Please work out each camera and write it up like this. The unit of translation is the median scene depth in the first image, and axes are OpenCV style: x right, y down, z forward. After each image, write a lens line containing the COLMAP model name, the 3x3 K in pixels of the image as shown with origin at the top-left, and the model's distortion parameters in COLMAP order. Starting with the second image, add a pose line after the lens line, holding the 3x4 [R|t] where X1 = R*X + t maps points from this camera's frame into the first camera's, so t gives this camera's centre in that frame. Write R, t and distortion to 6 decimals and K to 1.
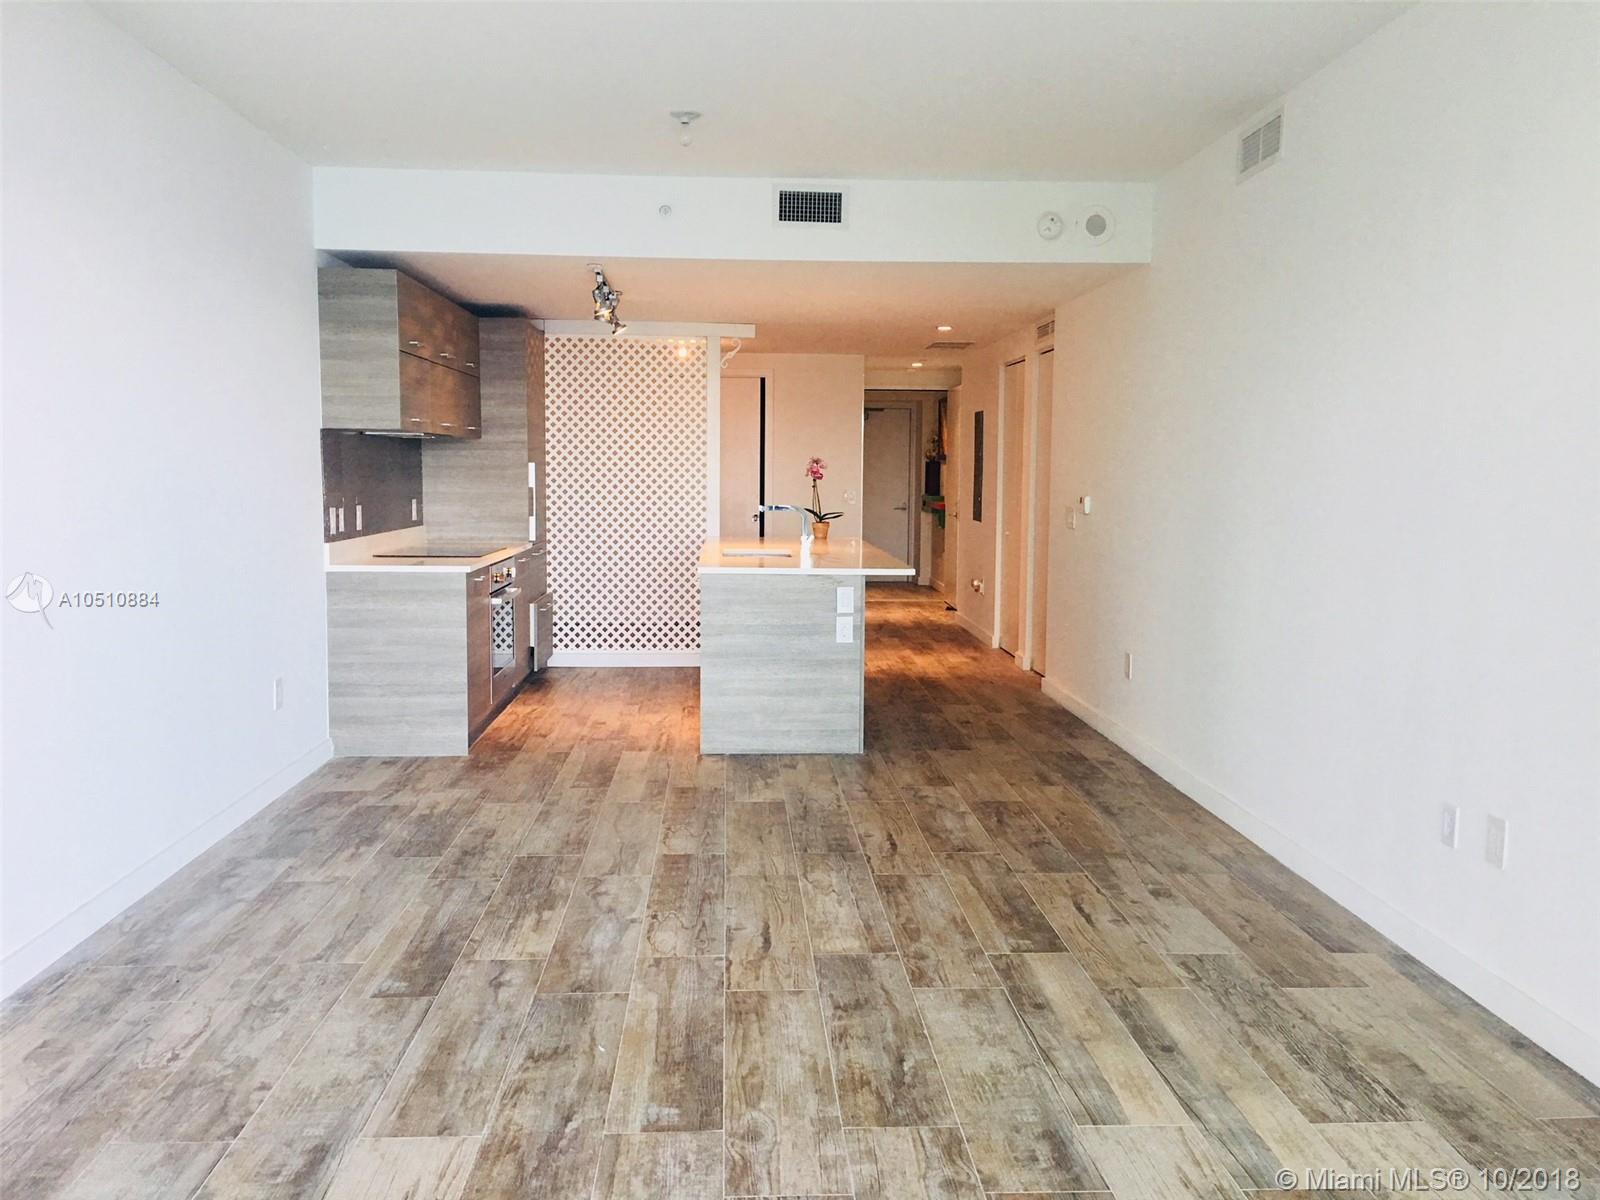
lens RADIAL K [[1362.7, 0, 800.0], [0, 1362.7, 600.0], [0, 0, 1]] dist [0.064149, -0.007066]
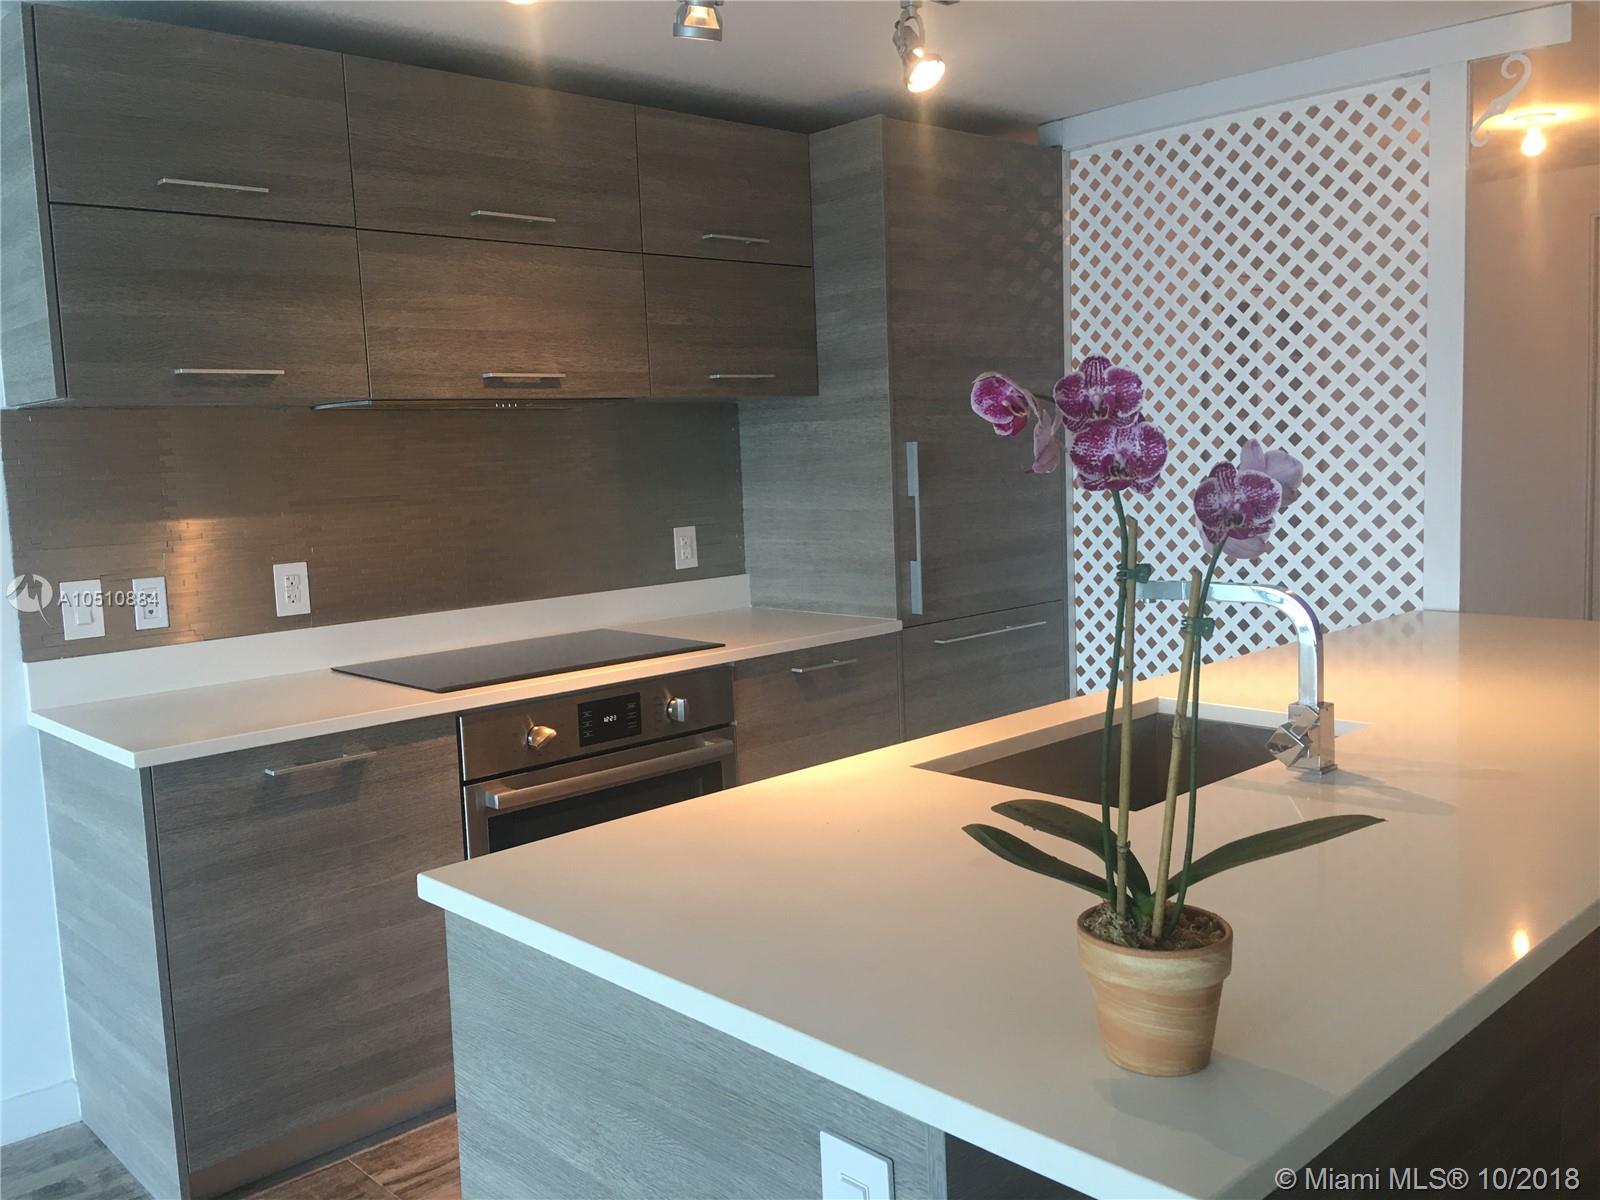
lens RADIAL K [[1362.7, 0, 800.0], [0, 1362.7, 600.0], [0, 0, 1]] dist [0.064149, -0.007066]
pose [[0.649132, 0.053285, -0.758807, 0.121229], [-0.030865, 0.998567, 0.043717, -0.067808], [0.760049, -0.004957, 0.649847, 0.688157]]
